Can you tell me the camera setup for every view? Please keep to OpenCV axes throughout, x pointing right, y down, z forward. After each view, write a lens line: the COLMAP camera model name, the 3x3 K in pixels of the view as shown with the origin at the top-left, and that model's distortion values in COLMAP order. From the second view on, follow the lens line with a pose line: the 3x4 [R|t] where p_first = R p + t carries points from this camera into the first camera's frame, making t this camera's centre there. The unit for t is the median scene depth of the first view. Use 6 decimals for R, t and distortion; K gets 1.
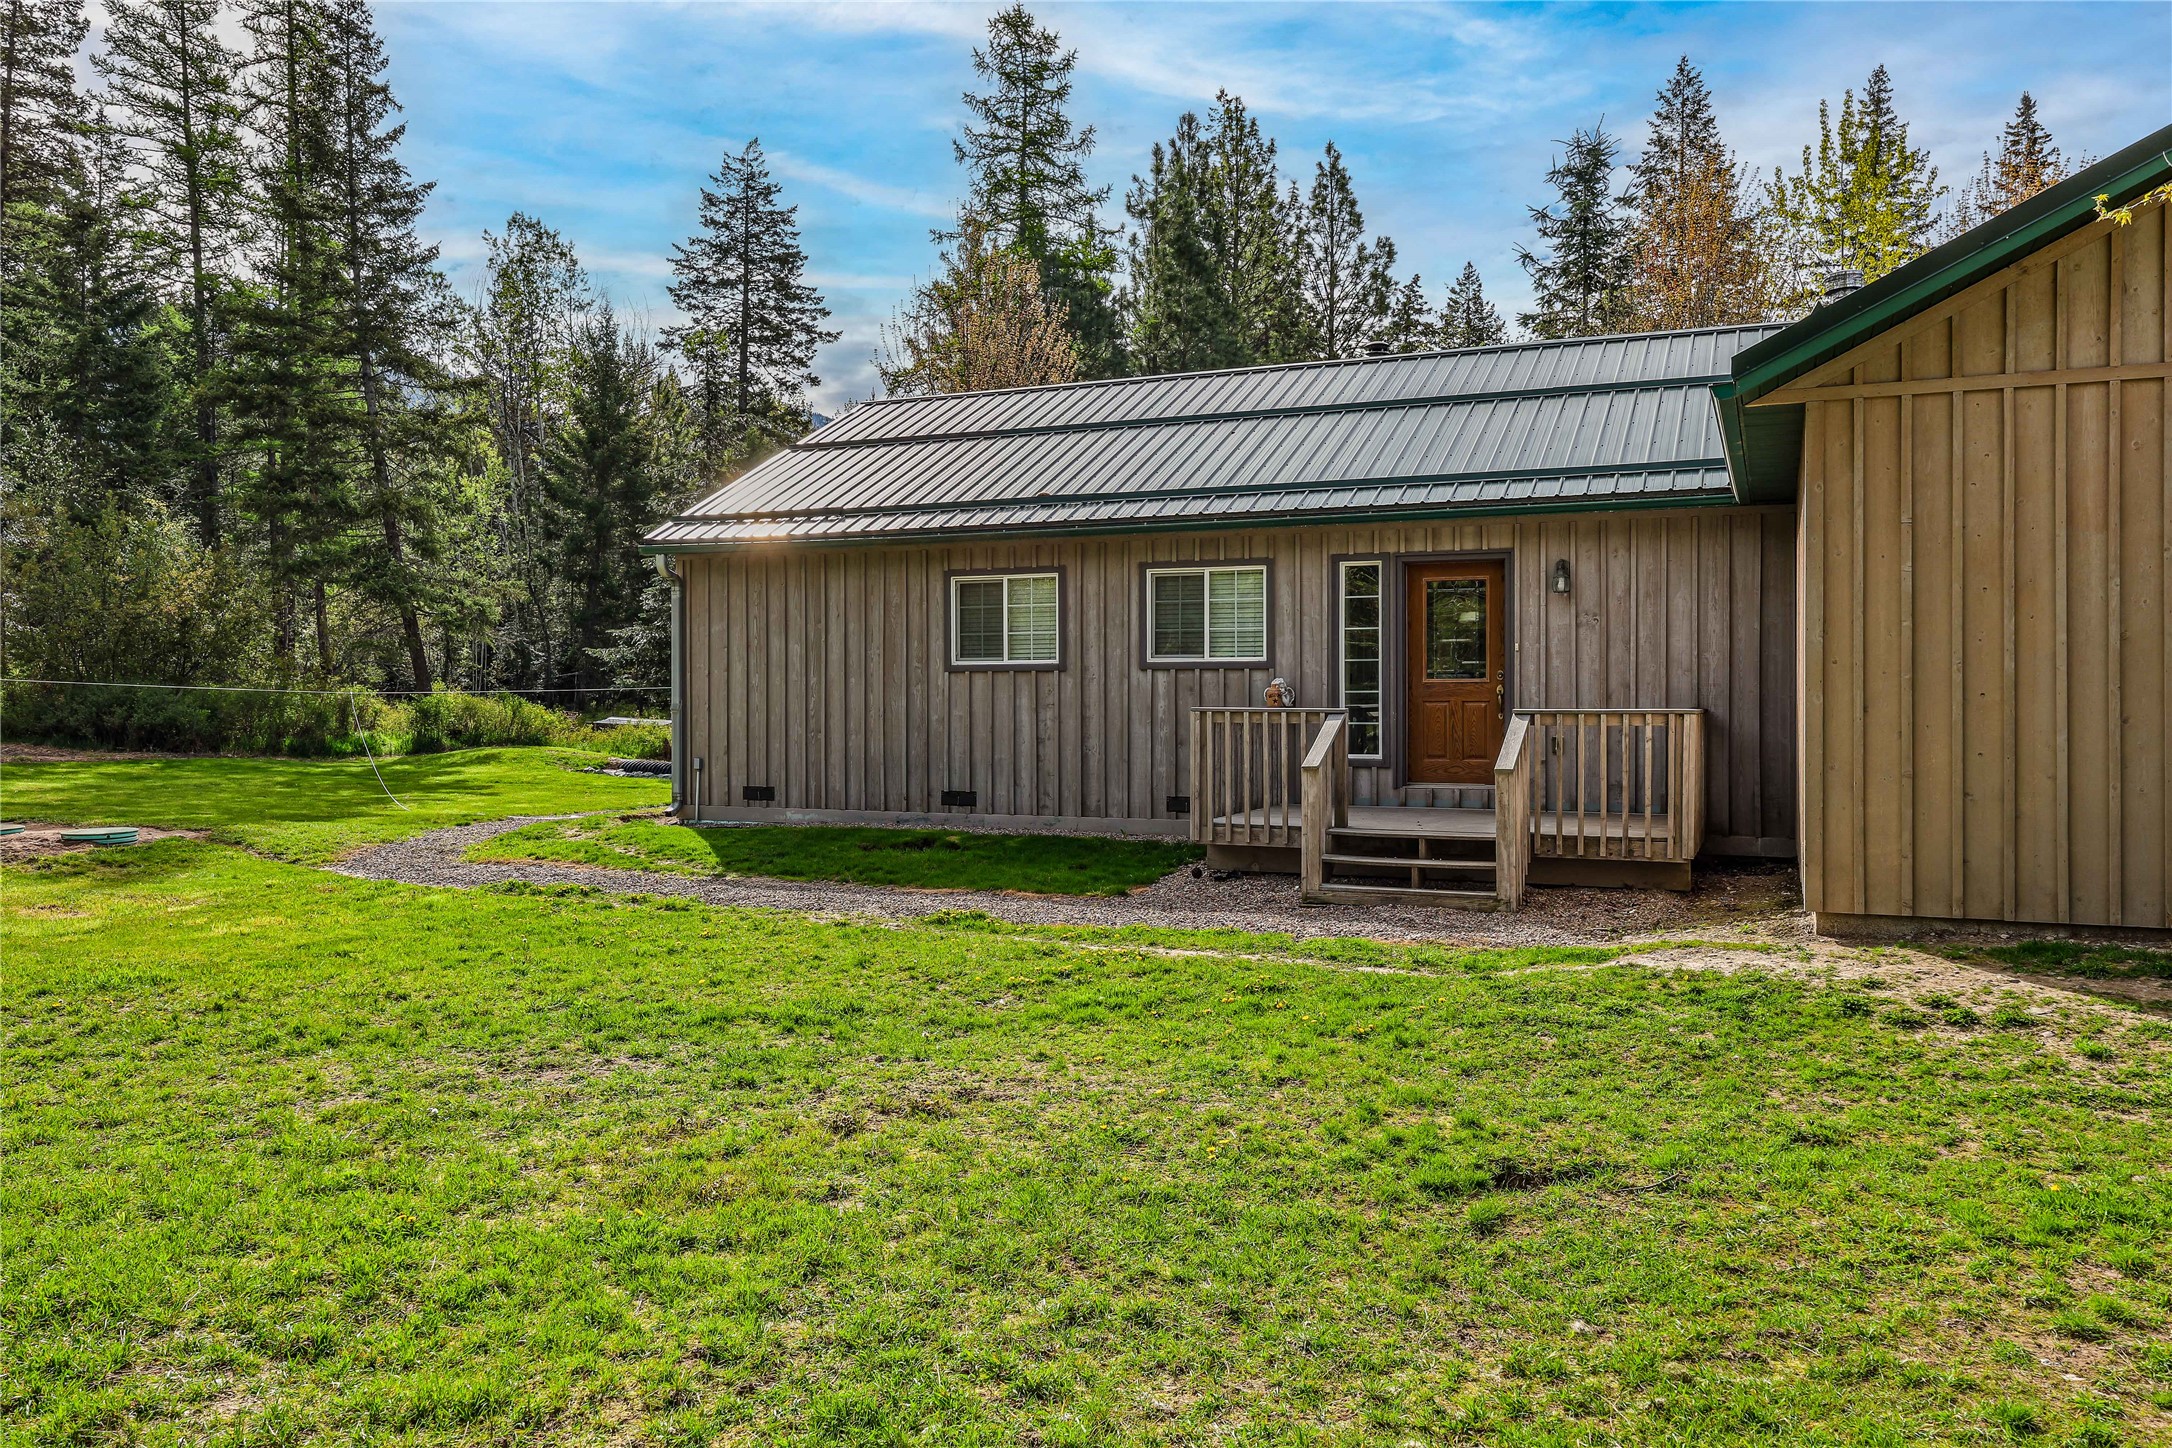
lens RADIAL K [[1620.2, 0, 1087.8], [0, 1620.2, 715.7], [0, 0, 1]] dist [0.005454, 0.000625]
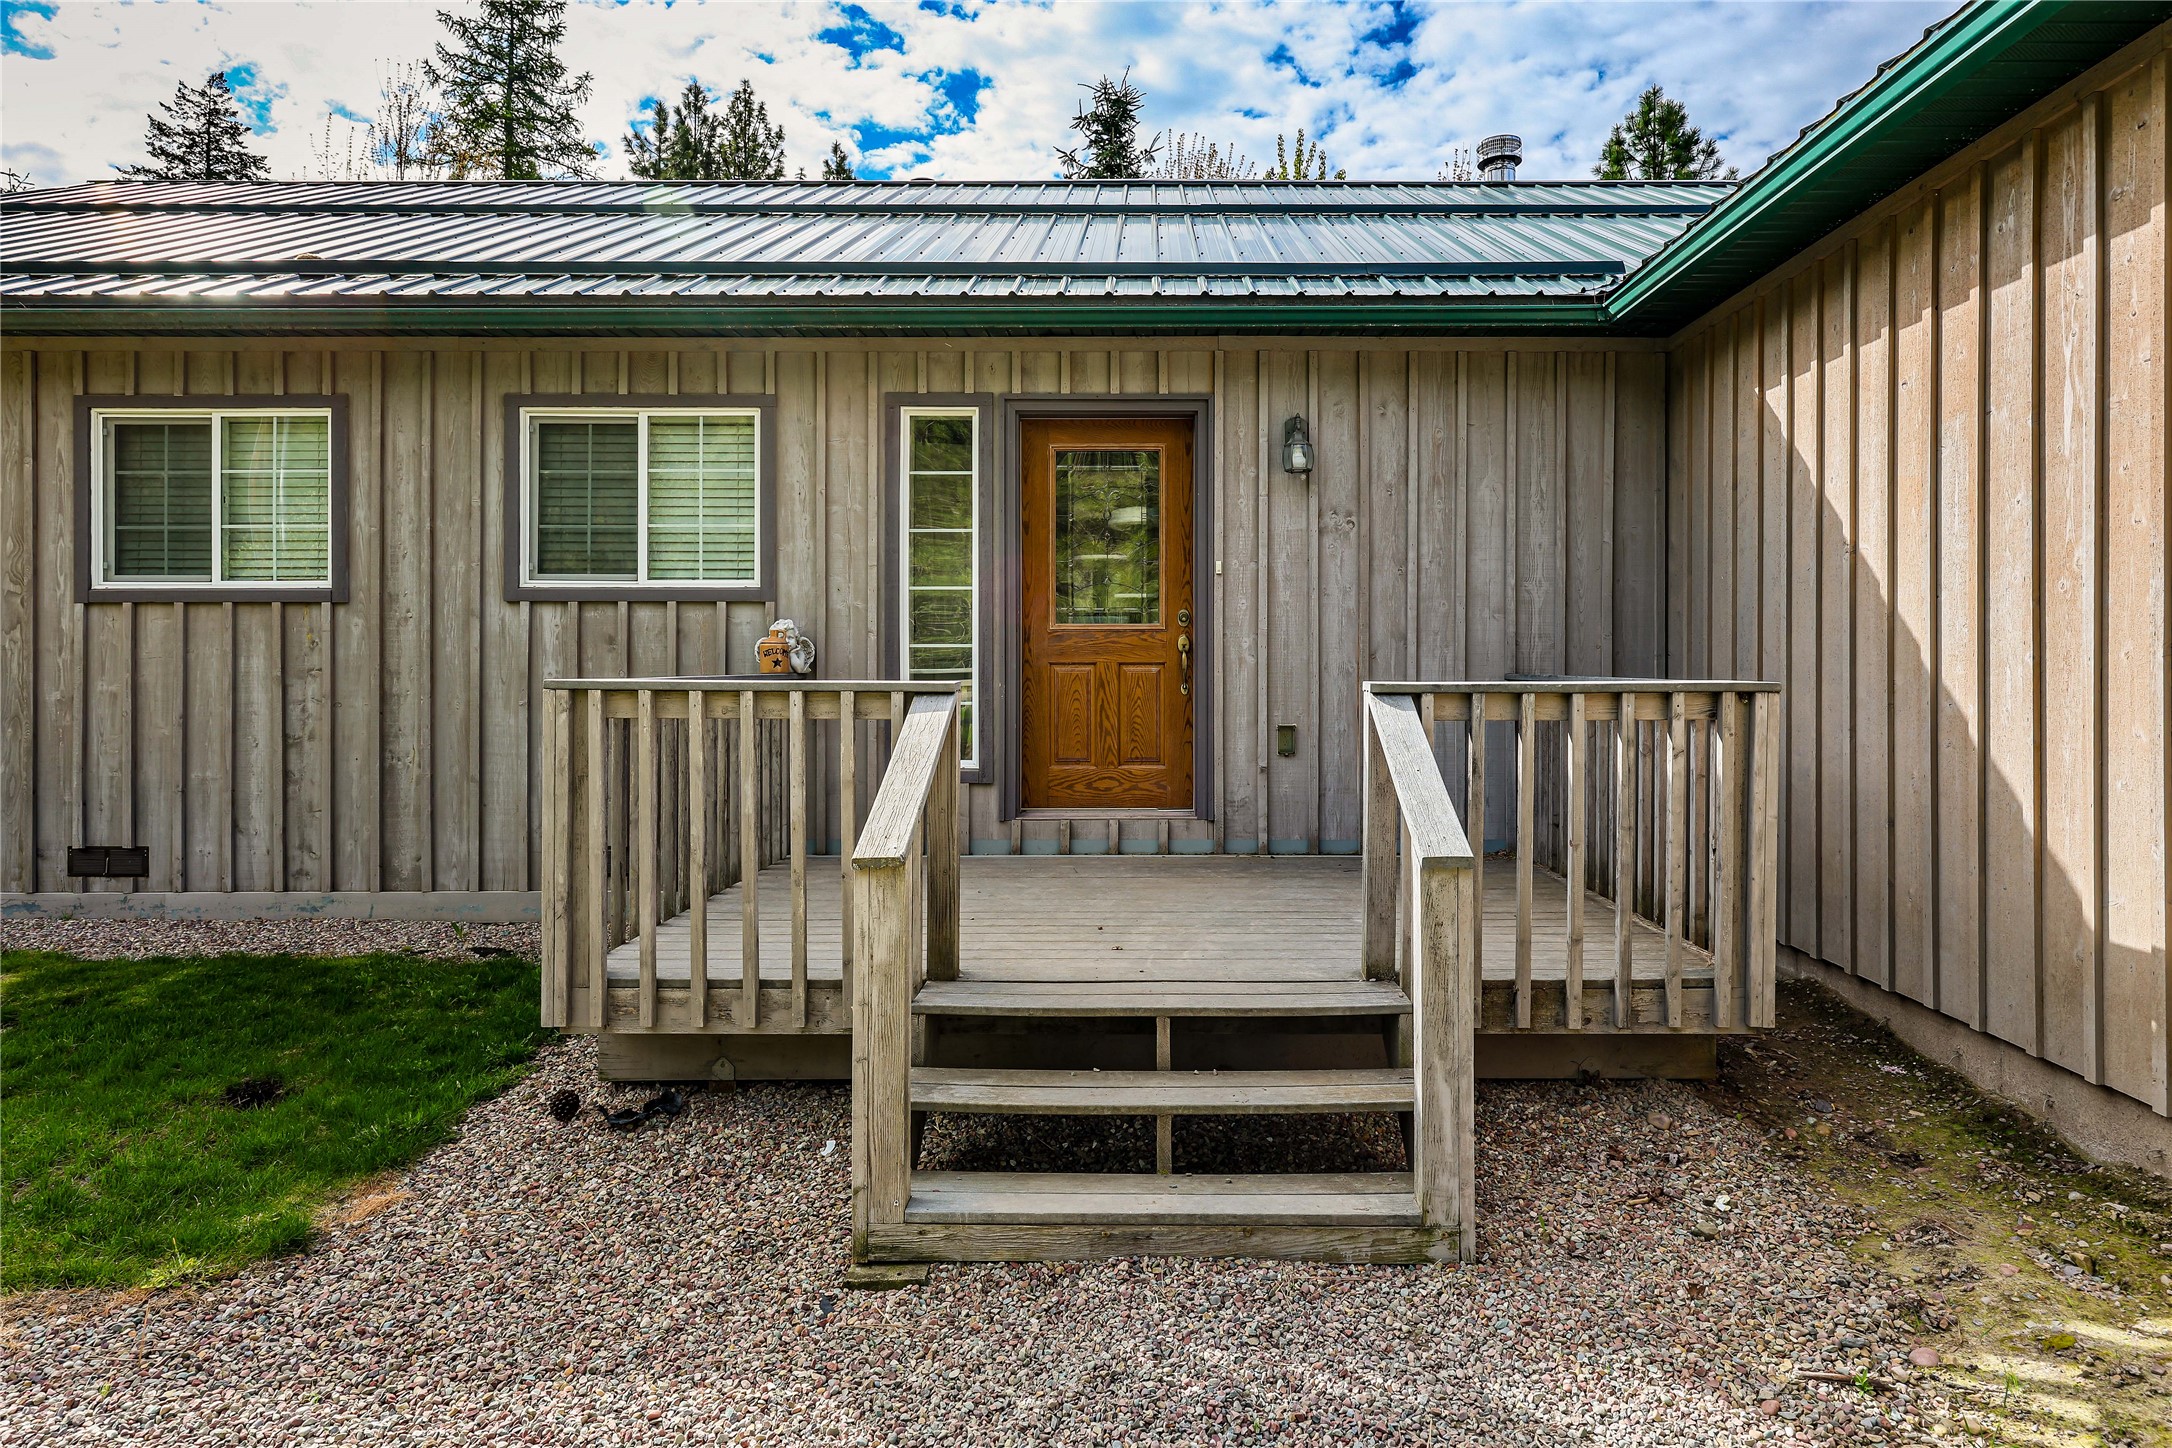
lens RADIAL K [[1232.2, 0, 1155.1], [0, 1232.2, 658.1], [0, 0, 1]] dist [-0.004242, -0.002634]
pose [[0.918082, 0.001605, 0.396386, 0.066084], [0.003554, 0.999918, -0.012279, -0.004920], [-0.396374, 0.012682, 0.918002, 0.552979]]
